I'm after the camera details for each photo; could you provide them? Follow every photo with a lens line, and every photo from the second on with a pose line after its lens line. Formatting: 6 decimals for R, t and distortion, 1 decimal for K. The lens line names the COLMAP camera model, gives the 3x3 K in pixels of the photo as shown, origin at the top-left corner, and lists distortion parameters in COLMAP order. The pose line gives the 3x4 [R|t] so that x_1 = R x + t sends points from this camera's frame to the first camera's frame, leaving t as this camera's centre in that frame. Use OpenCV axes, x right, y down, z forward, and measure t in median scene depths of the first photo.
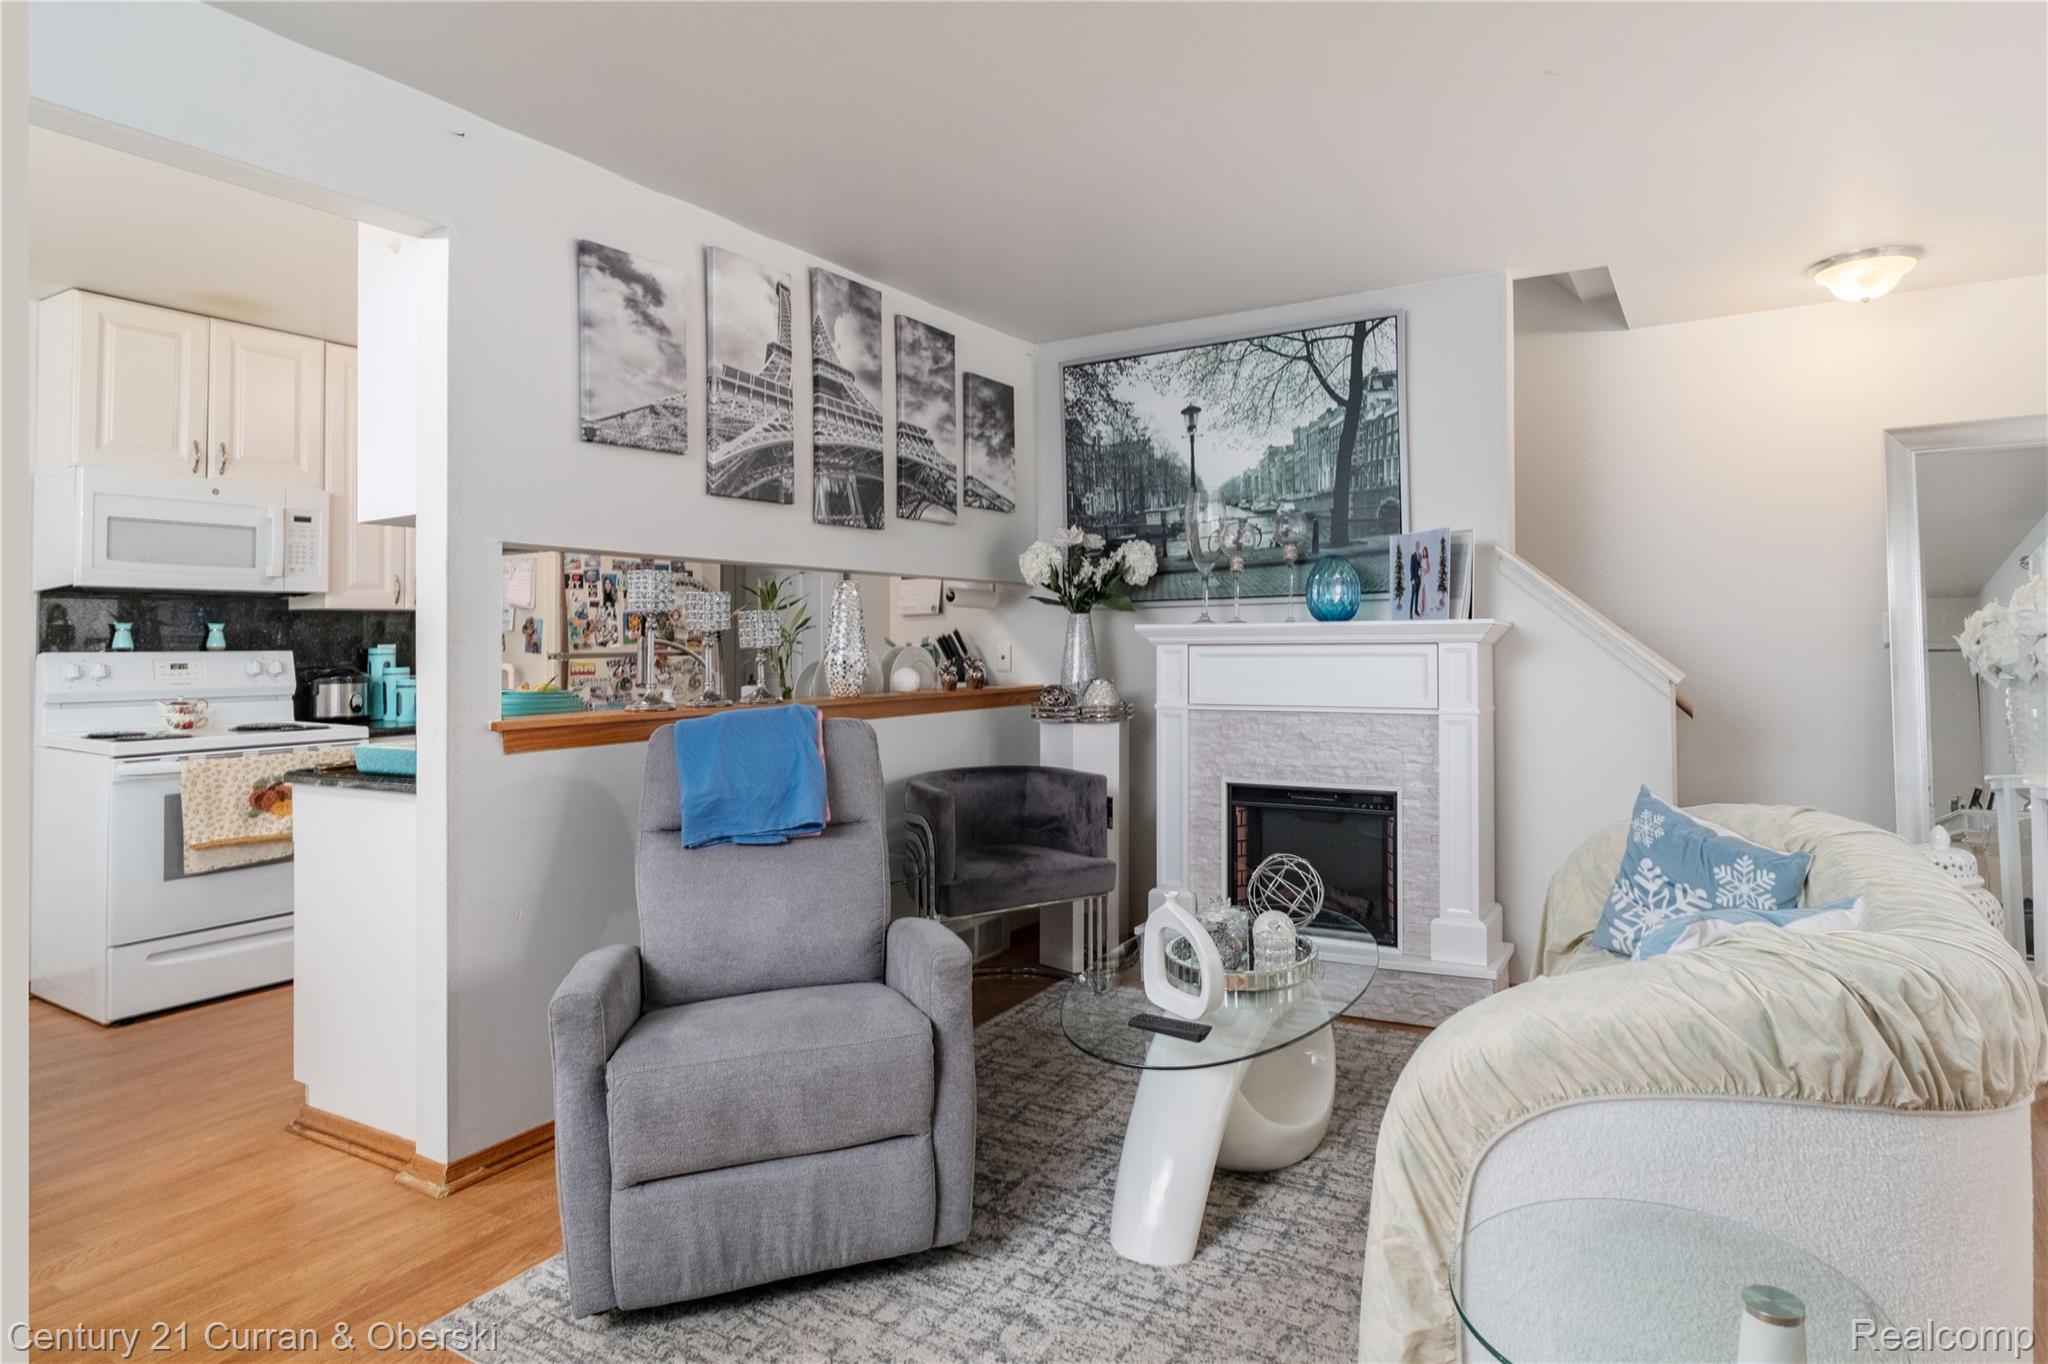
lens RADIAL K [[1107.5, 0, 1137.0], [0, 1107.5, 623.5], [0, 0, 1]] dist [-0.010461, 0.001294]
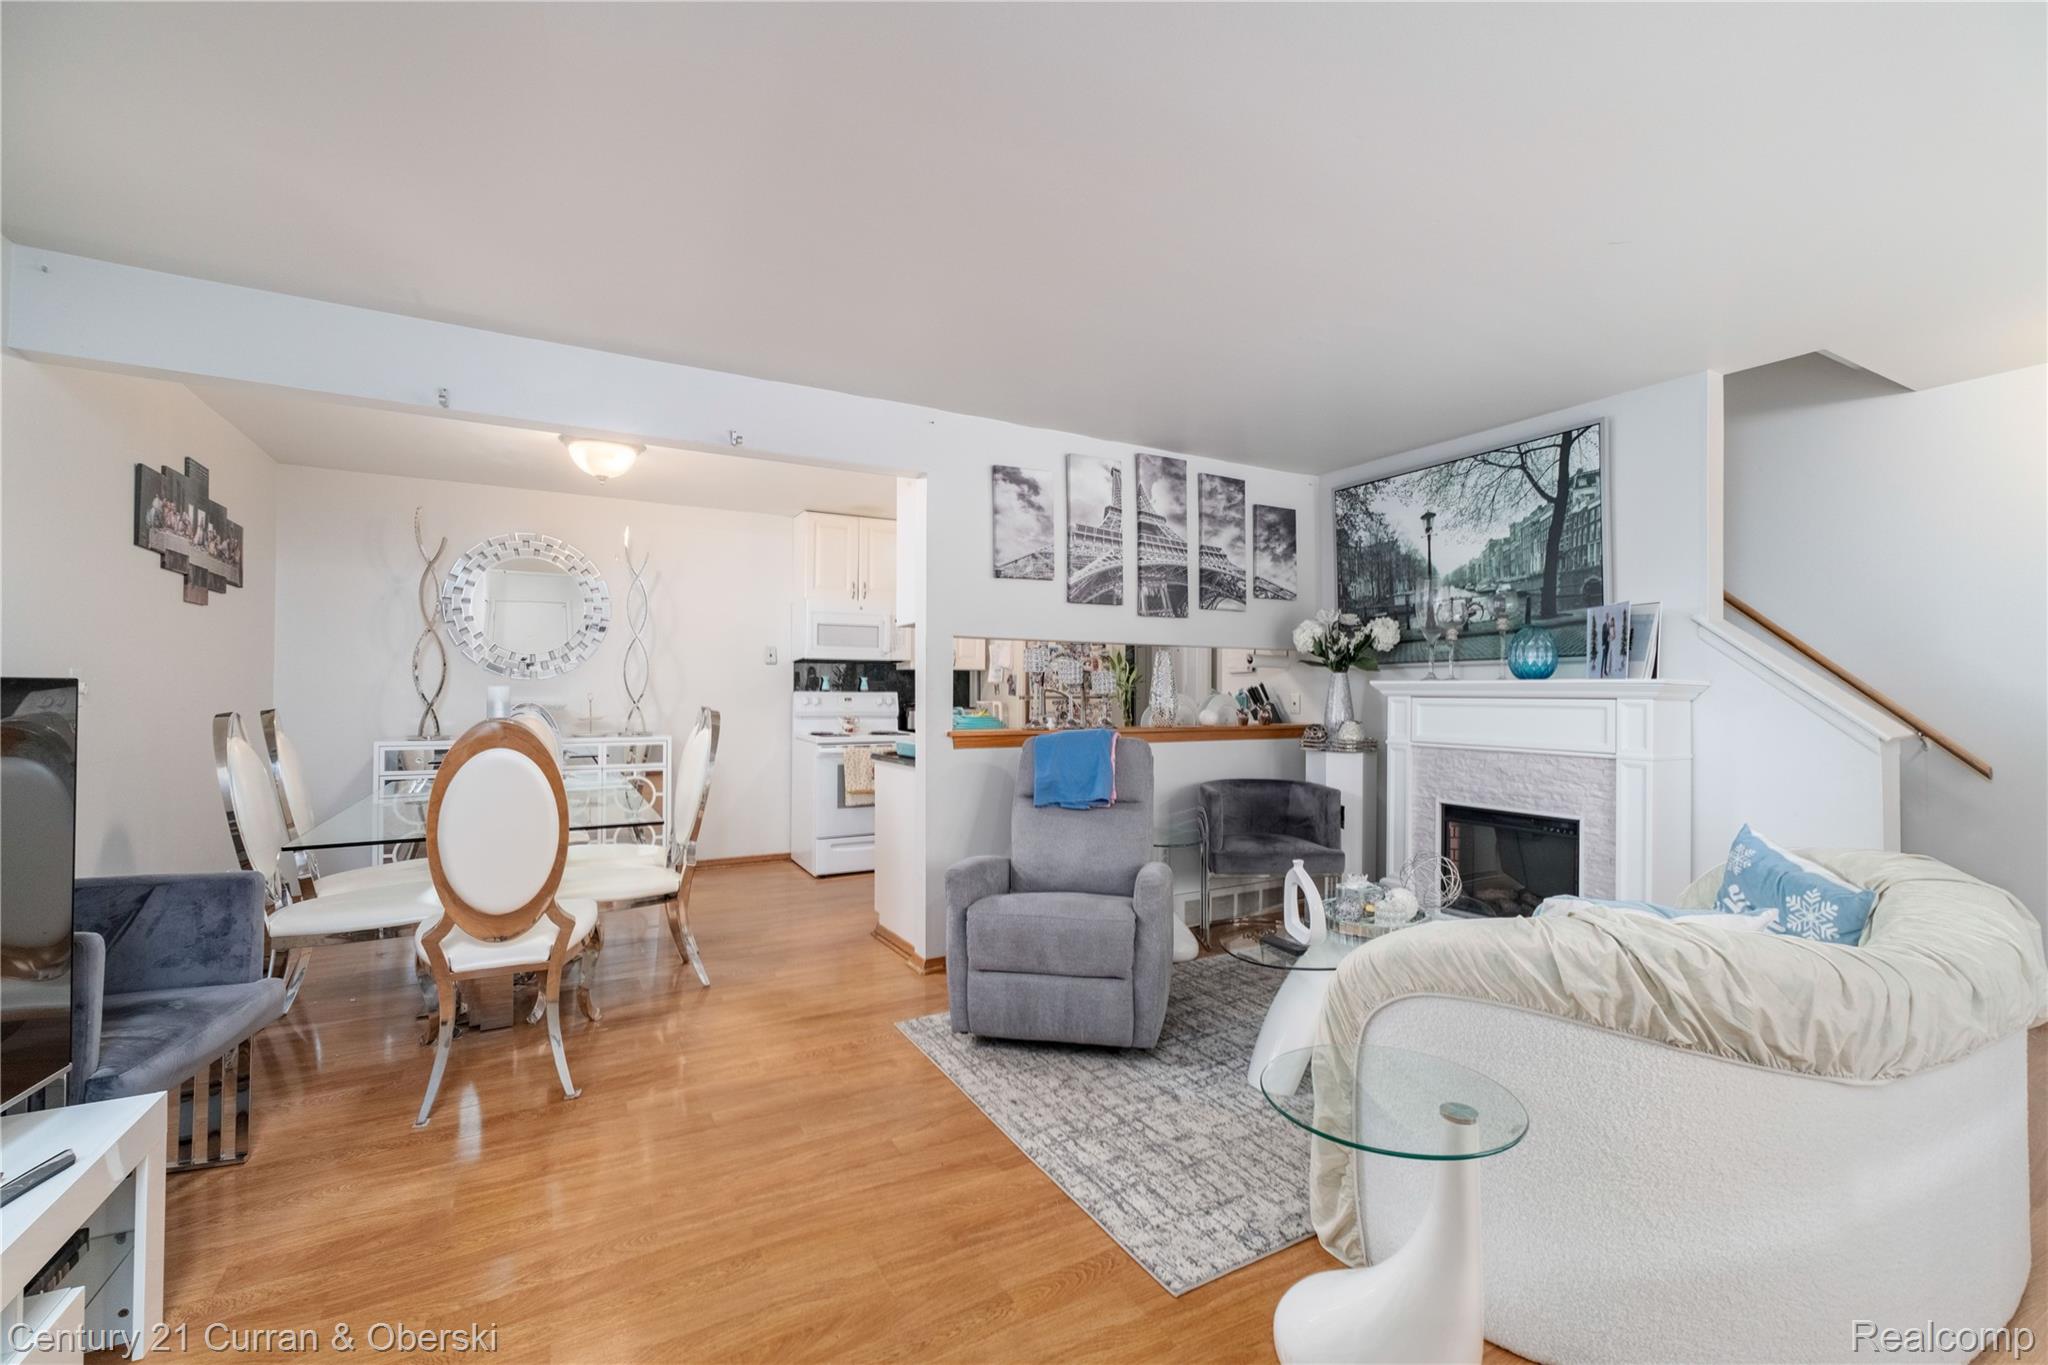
lens RADIAL K [[860.0, 0, 1029.0], [0, 860.0, 685.5], [0, 0, 1]] dist [-0.000829, -0.000066]
pose [[0.847579, 0.009220, -0.530590, 0.206532], [-0.003423, 0.999923, 0.011908, -0.004470], [0.530659, -0.008277, 0.847545, -0.113124]]
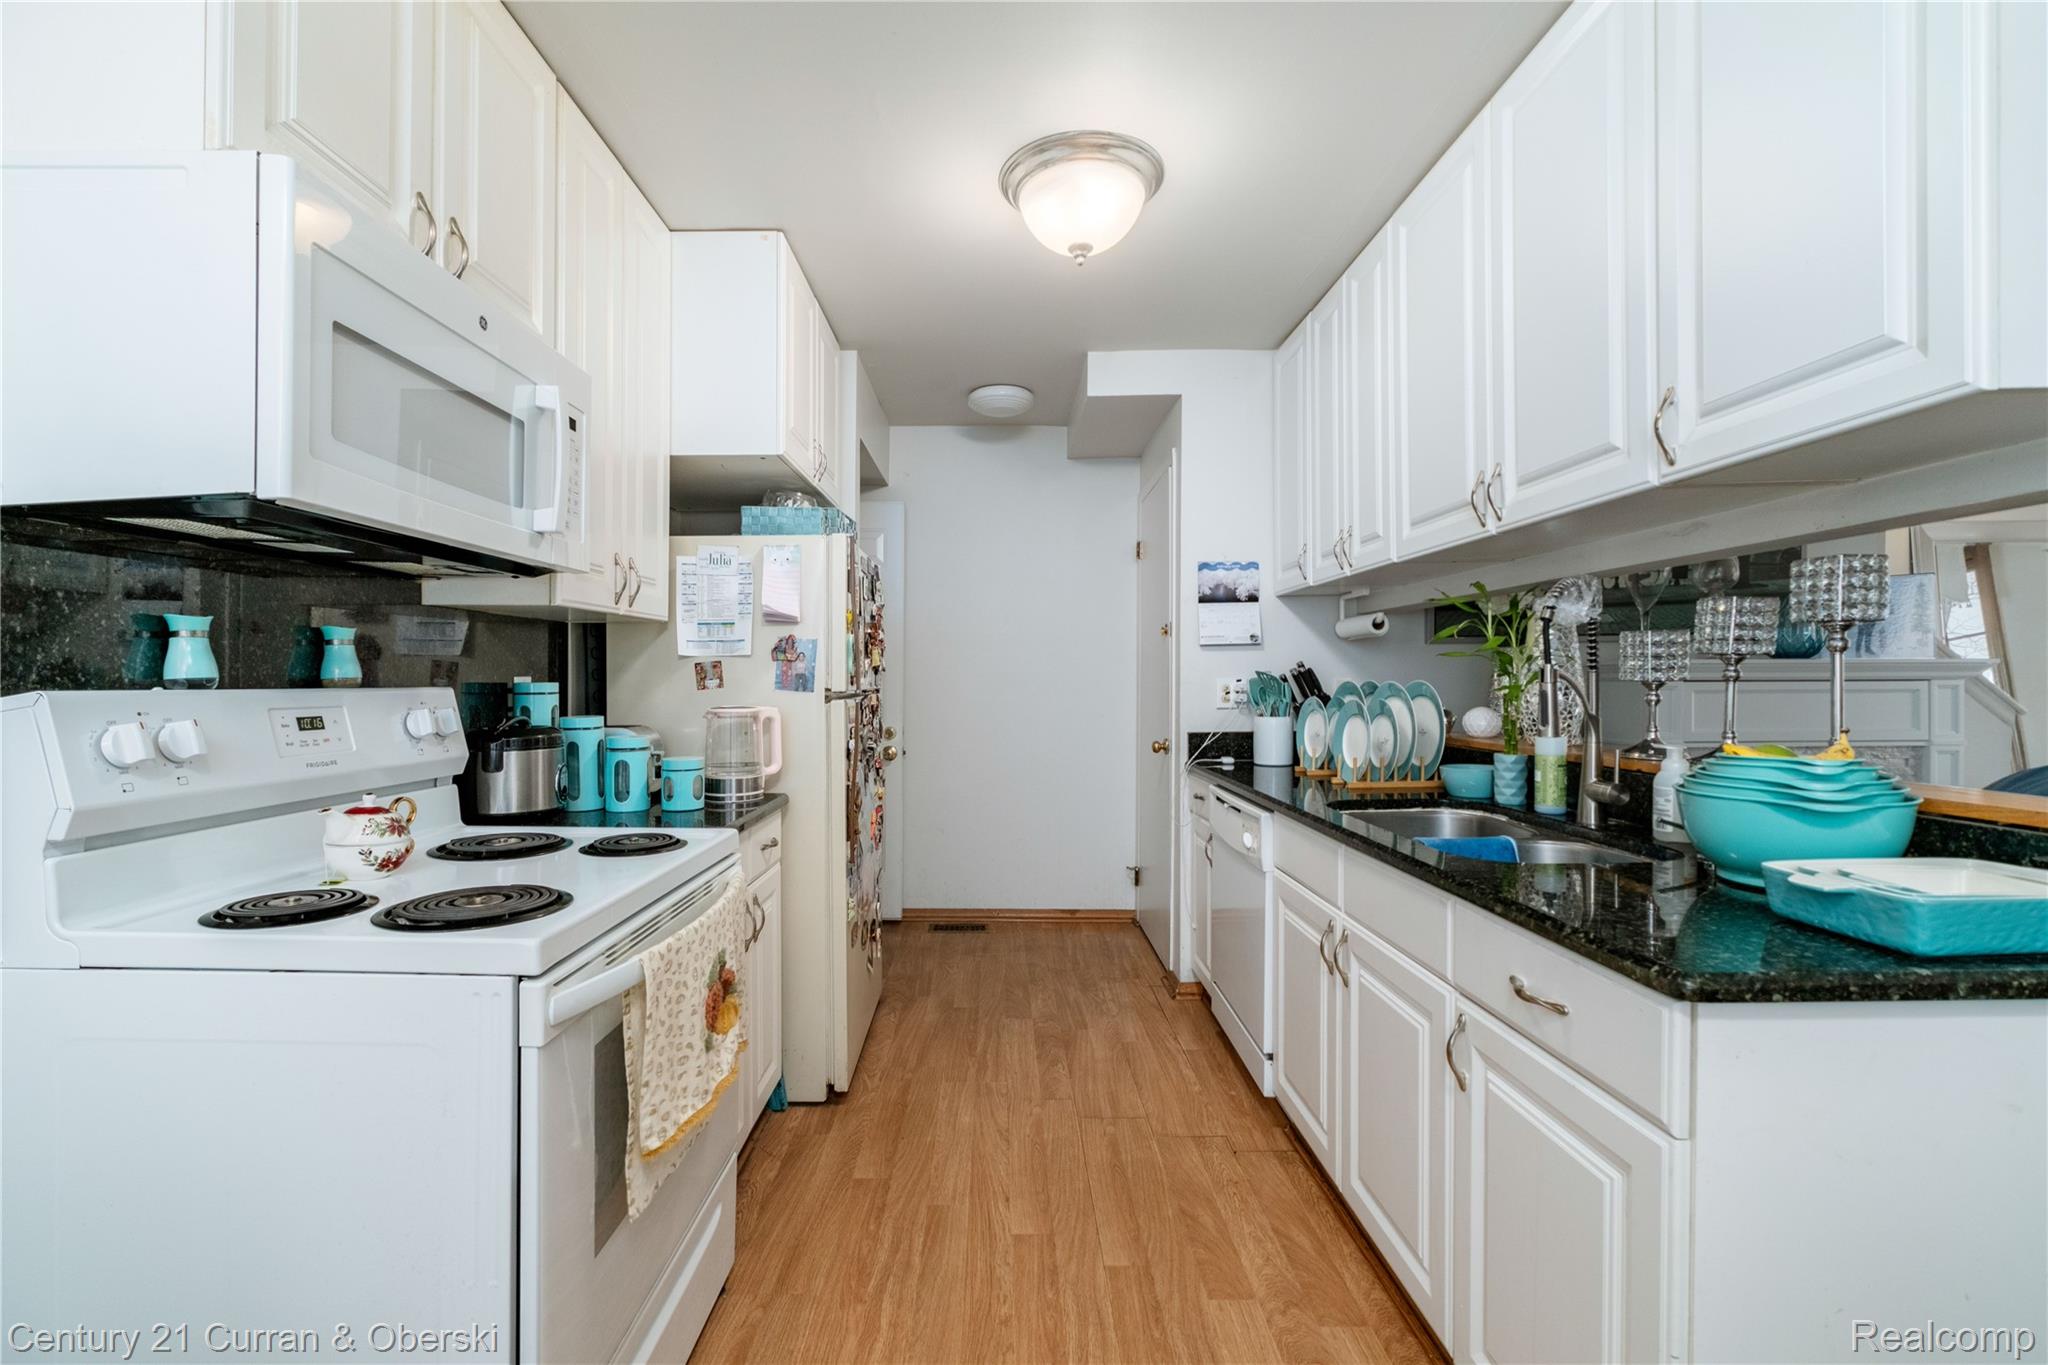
lens RADIAL K [[884.1, 0, 1008.3], [0, 884.1, 687.7], [0, 0, 1]] dist [-0.000740, -0.000092]
pose [[0.878497, 0.000255, 0.477748, -0.849238], [-0.011515, 0.999721, 0.020641, 0.016153], [-0.477610, -0.023634, 0.878254, 0.606979]]
